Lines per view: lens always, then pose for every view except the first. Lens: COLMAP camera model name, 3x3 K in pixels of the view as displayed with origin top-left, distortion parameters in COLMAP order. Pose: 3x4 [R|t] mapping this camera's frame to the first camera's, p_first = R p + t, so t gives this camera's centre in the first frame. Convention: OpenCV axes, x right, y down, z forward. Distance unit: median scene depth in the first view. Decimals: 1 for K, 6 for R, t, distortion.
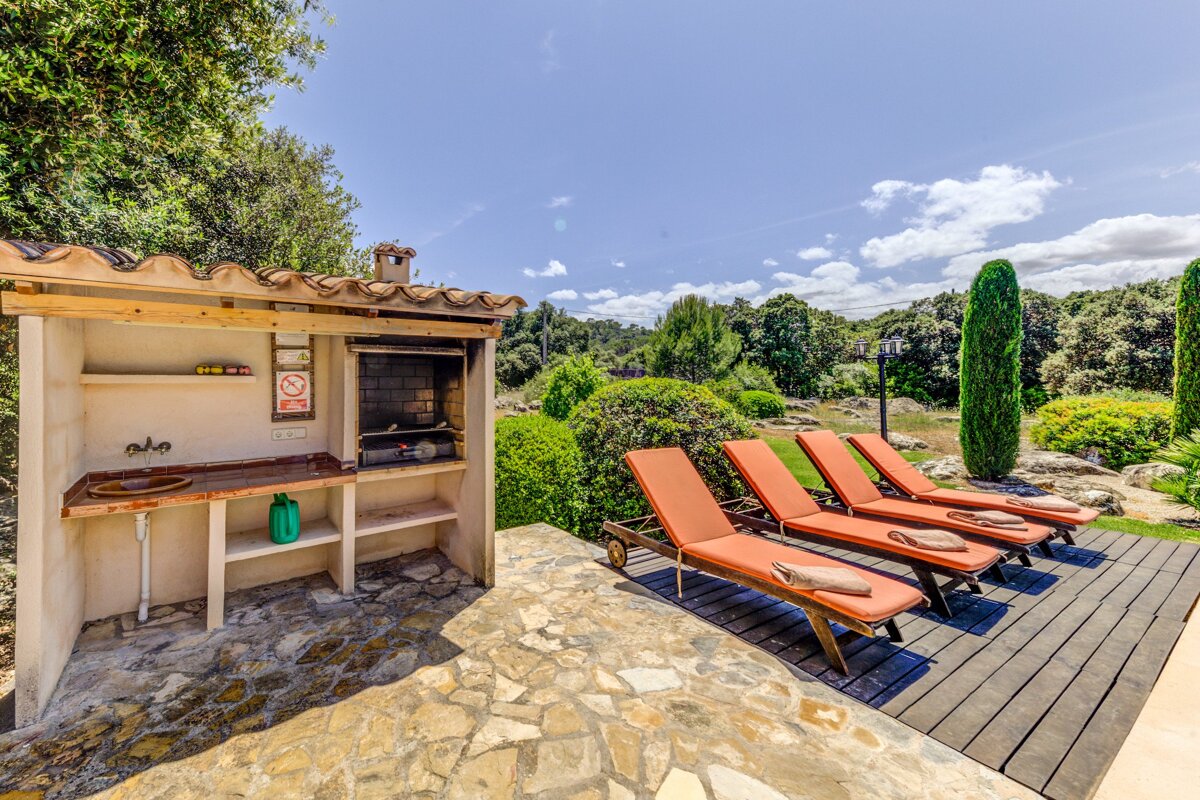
lens RADIAL K [[483.7, 0, 532.8], [0, 483.7, 377.2], [0, 0, 1]] dist [0.023759, -0.000271]
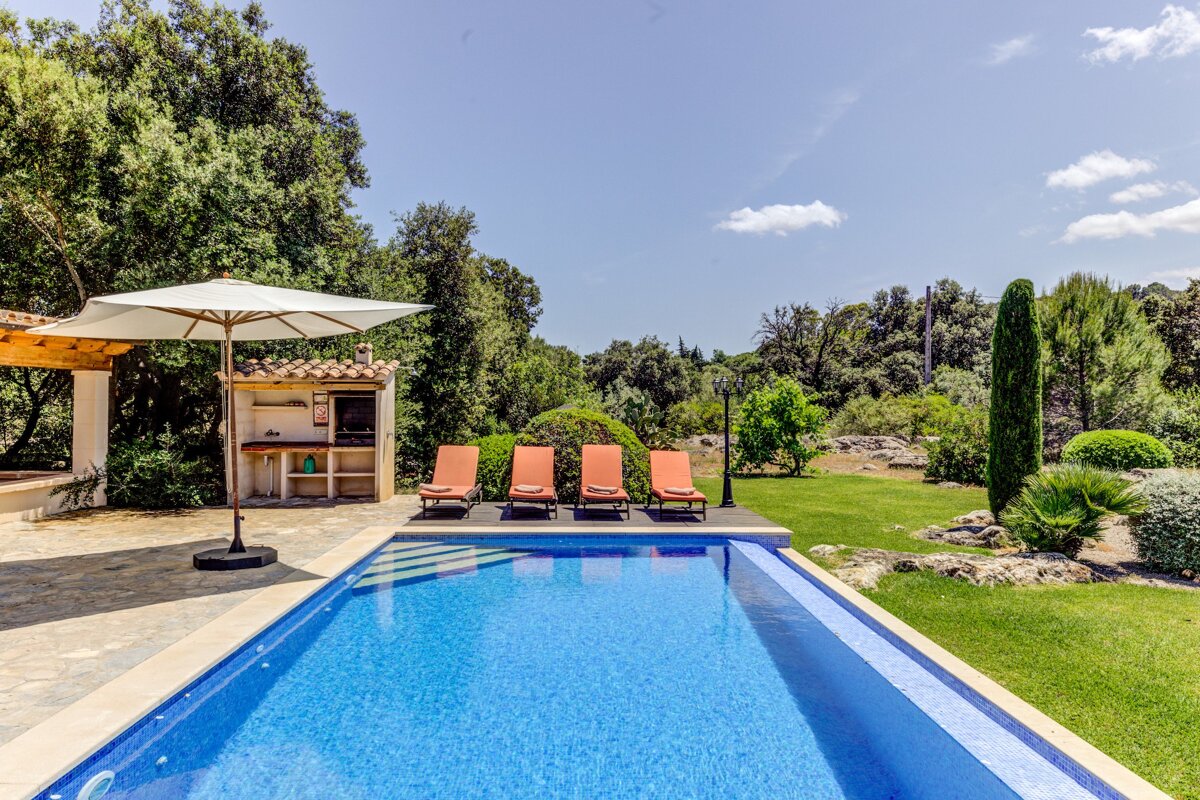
lens RADIAL K [[797.0, 0, 577.6], [0, 797.0, 382.3], [0, 0, 1]] dist [0.040333, -0.021786]
pose [[0.854564, -0.009236, -0.519265, 0.428431], [-0.003808, 0.999704, -0.024049, -0.005319], [0.519333, 0.022529, 0.854275, -0.274000]]
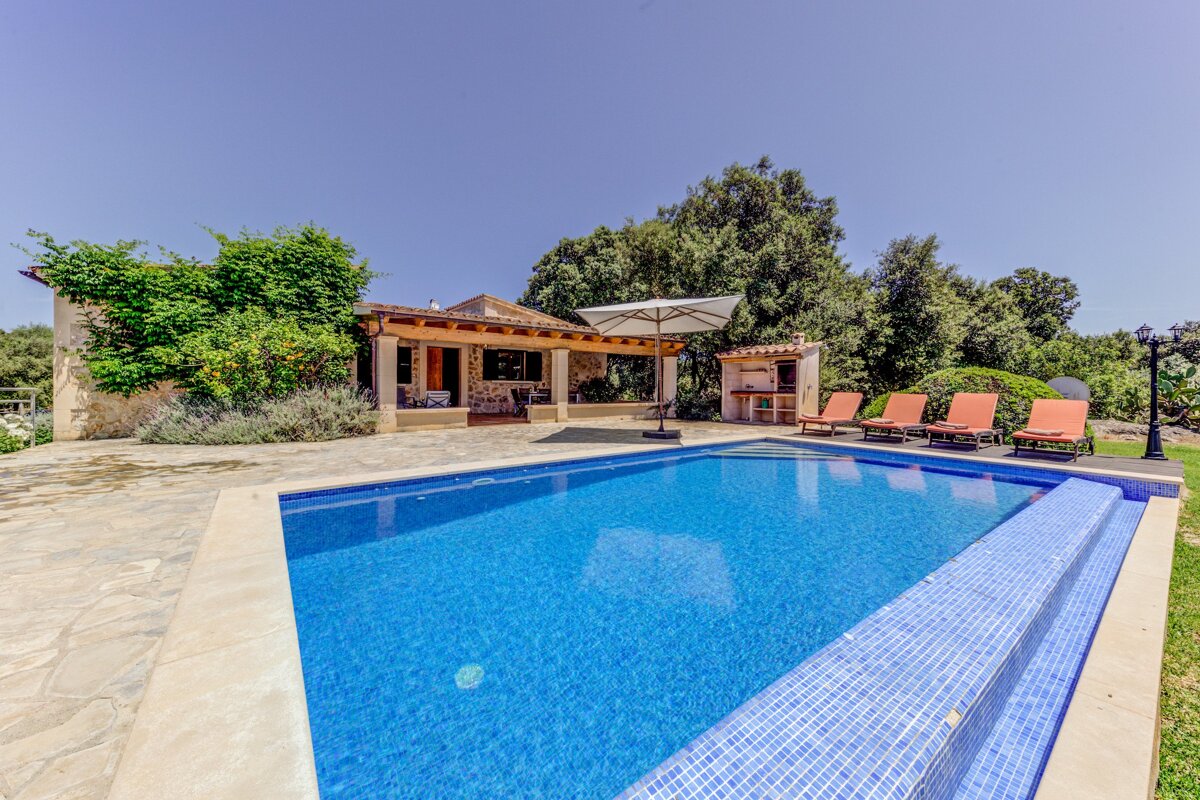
lens RADIAL K [[415.8, 0, 590.8], [0, 415.8, 391.3], [0, 0, 1]] dist [0.031608, -0.000965]
pose [[0.086022, 0.016398, -0.996158, 0.491048], [-0.004683, 0.999860, 0.016054, 0.019943], [0.996282, 0.003284, 0.086087, -0.142189]]
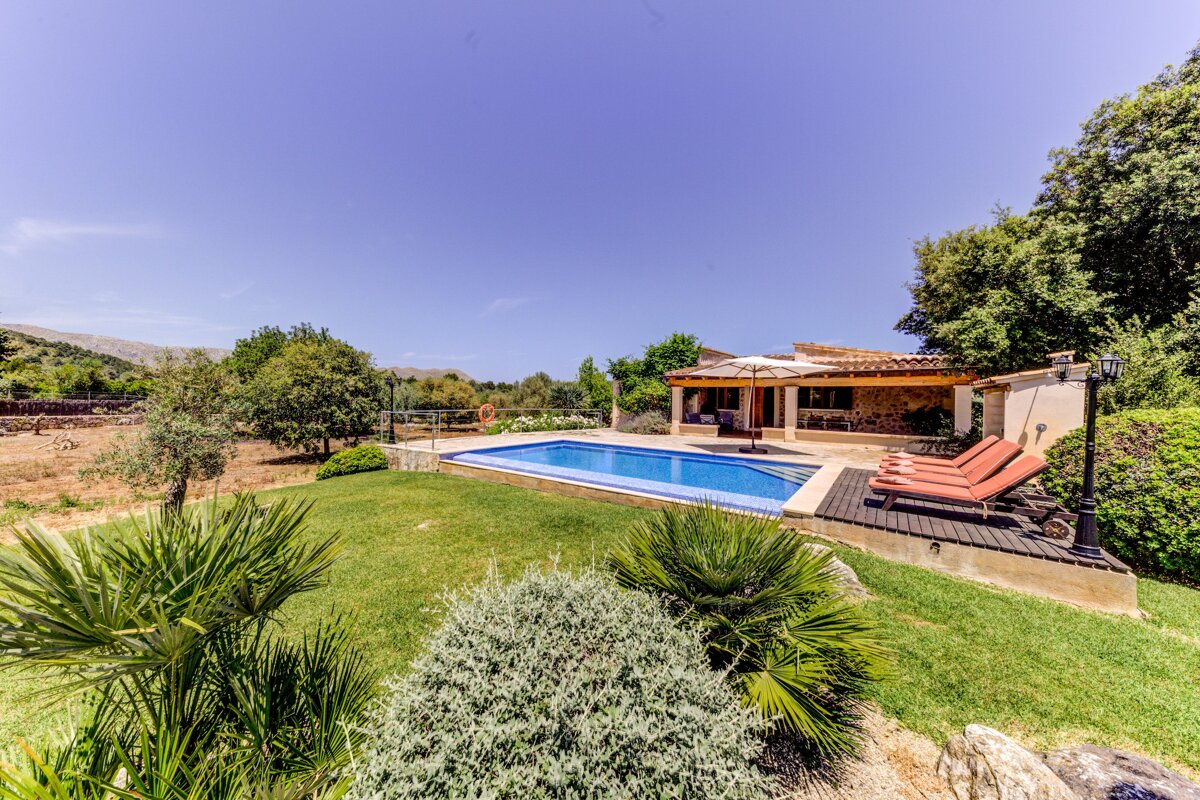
lens RADIAL K [[431.3, 0, 600.6], [0, 431.3, 399.7], [0, 0, 1]] dist [0.027345, -0.002200]
pose [[-0.928508, -0.012997, -0.371085, 0.516981], [-0.014540, 0.999893, 0.001361, -0.000189], [0.371028, 0.006659, -0.928598, 0.435508]]
